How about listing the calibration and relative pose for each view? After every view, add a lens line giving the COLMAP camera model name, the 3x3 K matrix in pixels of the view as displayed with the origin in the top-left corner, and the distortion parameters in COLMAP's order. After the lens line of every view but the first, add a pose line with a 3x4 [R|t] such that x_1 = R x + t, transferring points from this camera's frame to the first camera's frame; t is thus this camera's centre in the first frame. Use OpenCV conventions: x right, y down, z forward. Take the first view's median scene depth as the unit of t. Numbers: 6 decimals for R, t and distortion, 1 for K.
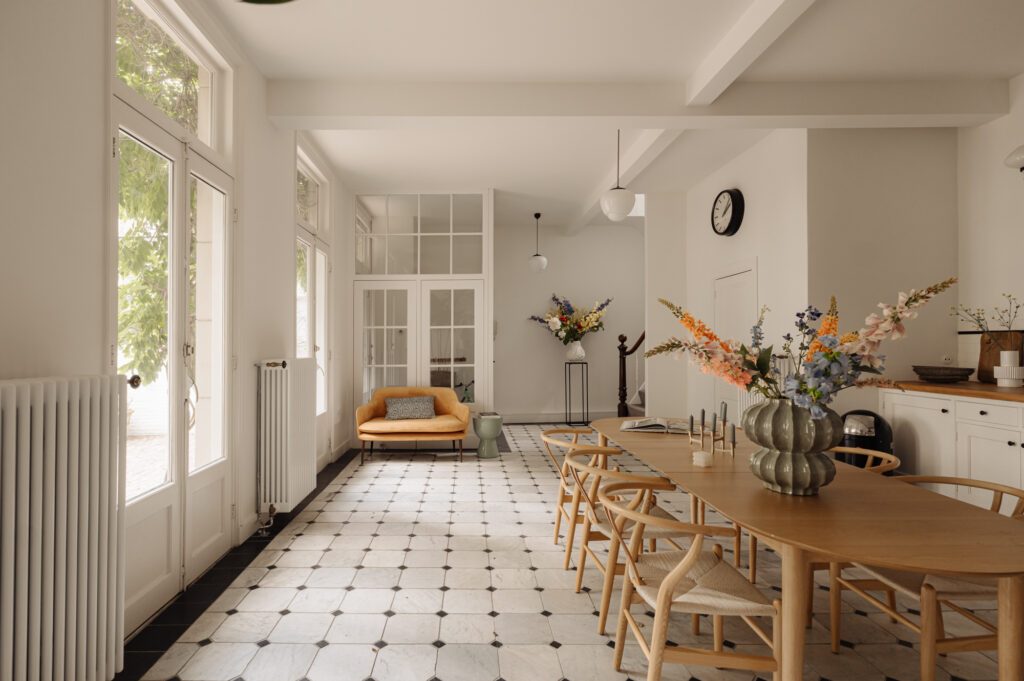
lens RADIAL K [[517.1, 0, 462.1], [0, 517.1, 339.2], [0, 0, 1]] dist [-0.000234, -0.000117]
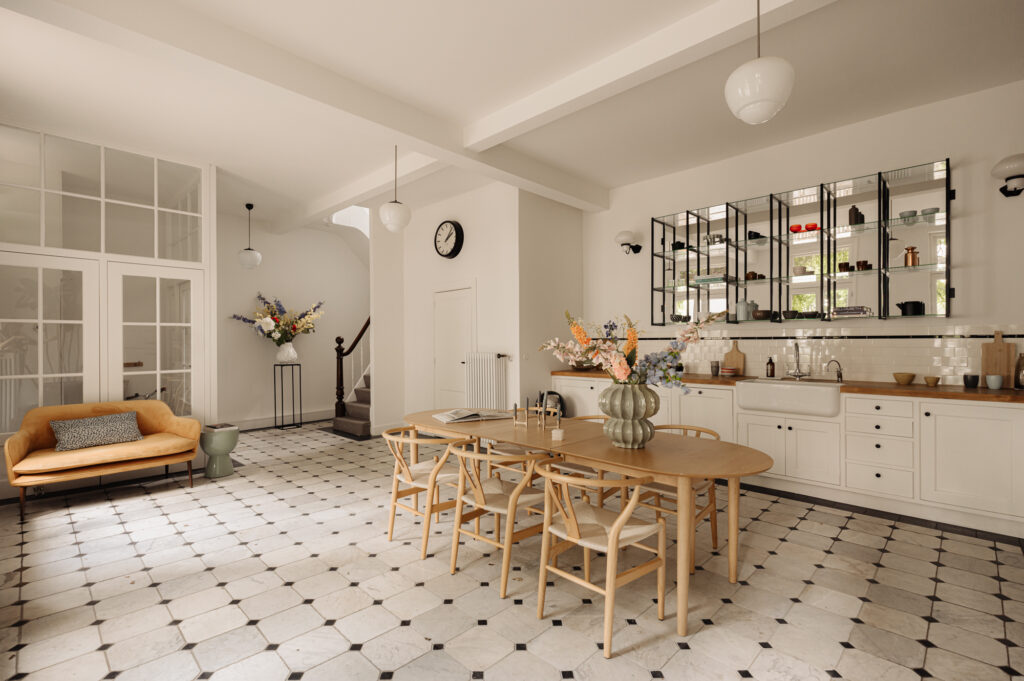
lens RADIAL K [[475.3, 0, 506.7], [0, 475.3, 344.0], [0, 0, 1]] dist [-0.000806, -0.000708]
pose [[0.694059, 0.004651, 0.719903, -0.198625], [-0.008662, 0.999961, 0.001891, 0.001780], [-0.719866, -0.007548, 0.694072, 0.108848]]
